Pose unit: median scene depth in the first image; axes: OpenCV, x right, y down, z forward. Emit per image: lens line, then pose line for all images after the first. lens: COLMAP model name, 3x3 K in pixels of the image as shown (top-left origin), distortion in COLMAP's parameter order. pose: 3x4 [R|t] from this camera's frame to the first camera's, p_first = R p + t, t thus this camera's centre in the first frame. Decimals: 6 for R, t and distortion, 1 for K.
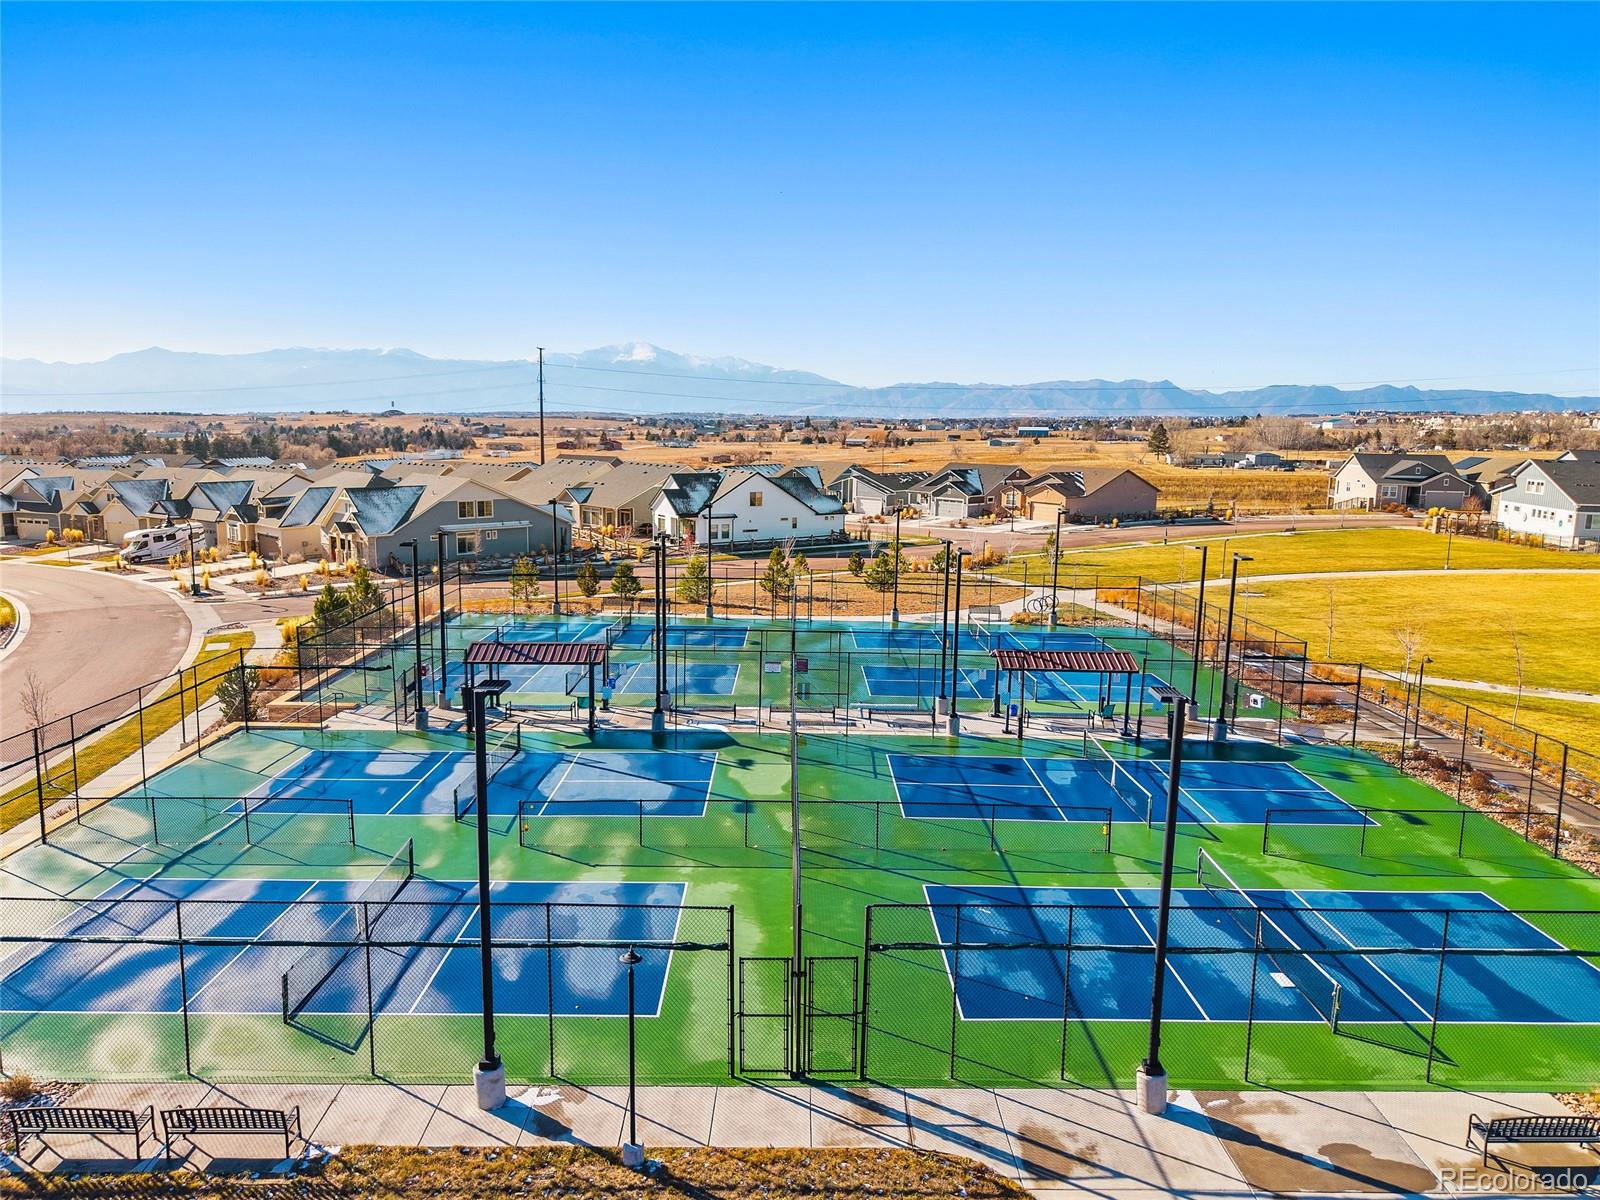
lens RADIAL K [[1103.7, 0, 803.4], [0, 1103.7, 576.8], [0, 0, 1]] dist [0.030001, -0.039057]
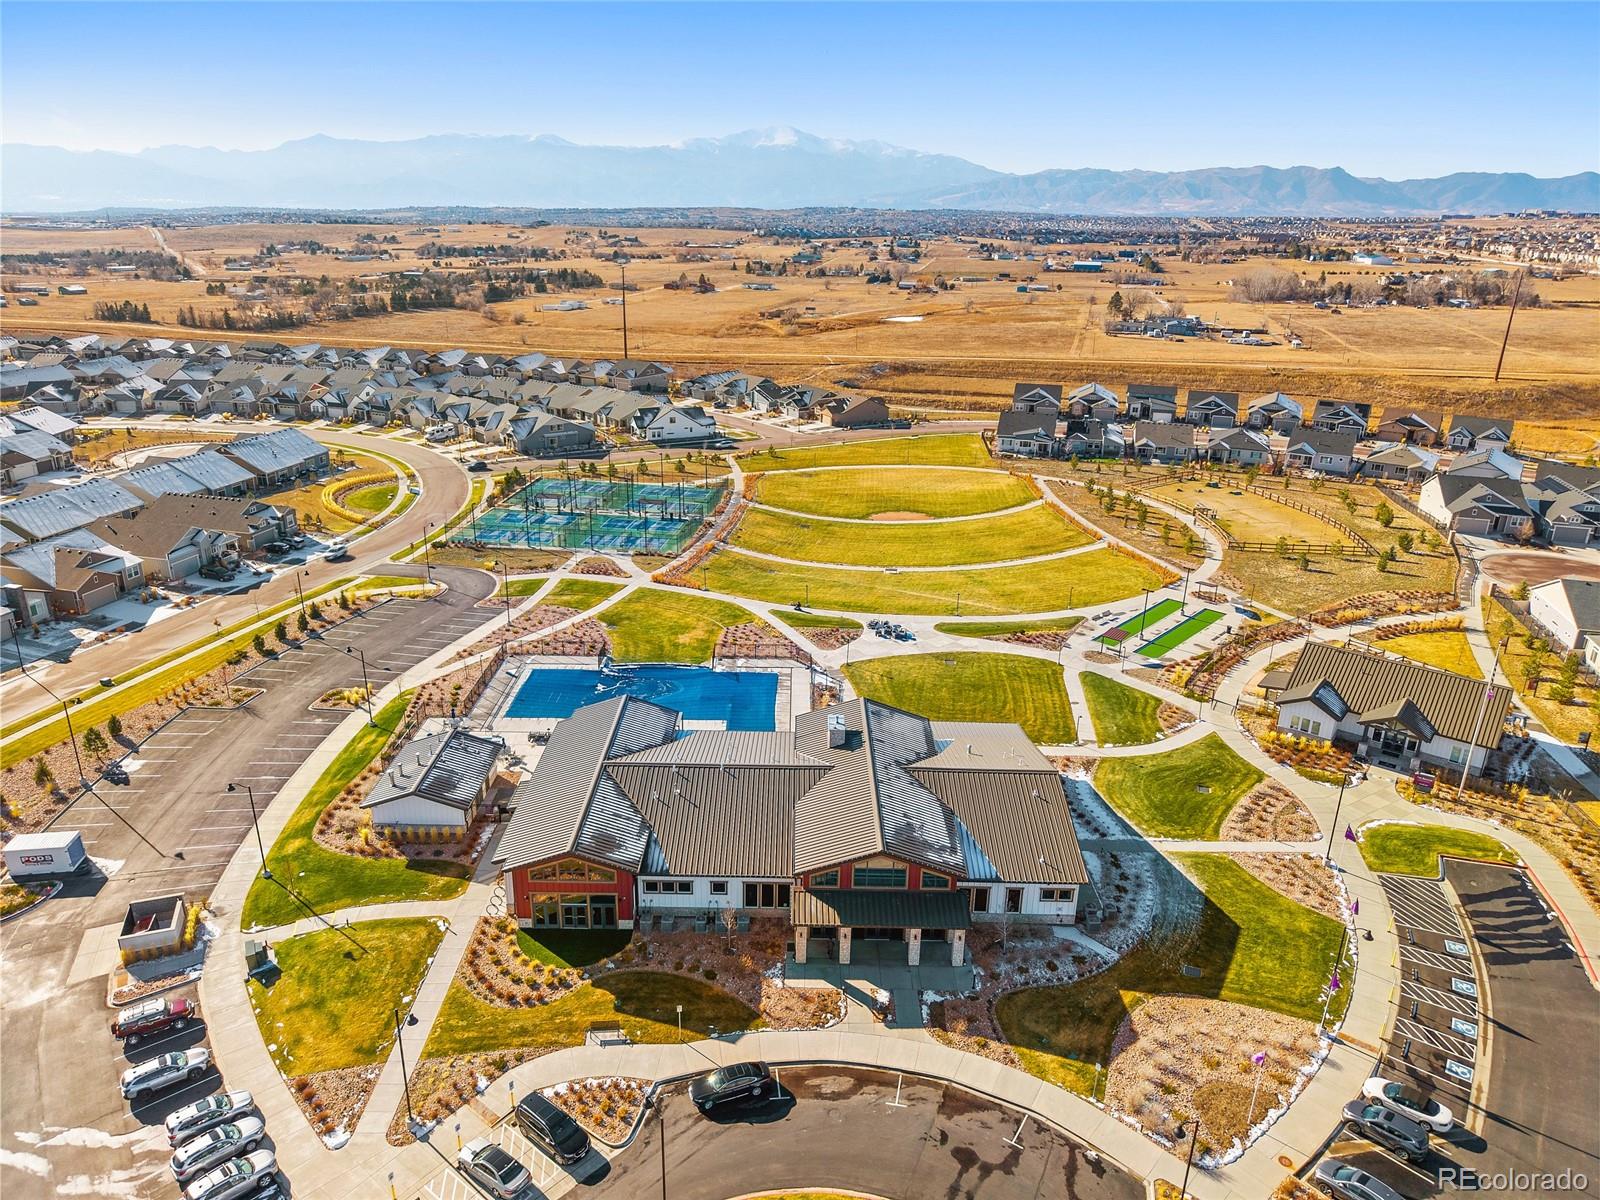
lens RADIAL K [[1067.8, 0, 800.0], [0, 1067.8, 600.0], [0, 0, 1]] dist [0.012106, -0.005989]
pose [[0.991699, 0.047416, -0.119516, 0.523970], [-0.021392, 0.977409, 0.210272, -0.181832], [0.126786, -0.205970, 0.970310, -1.285121]]
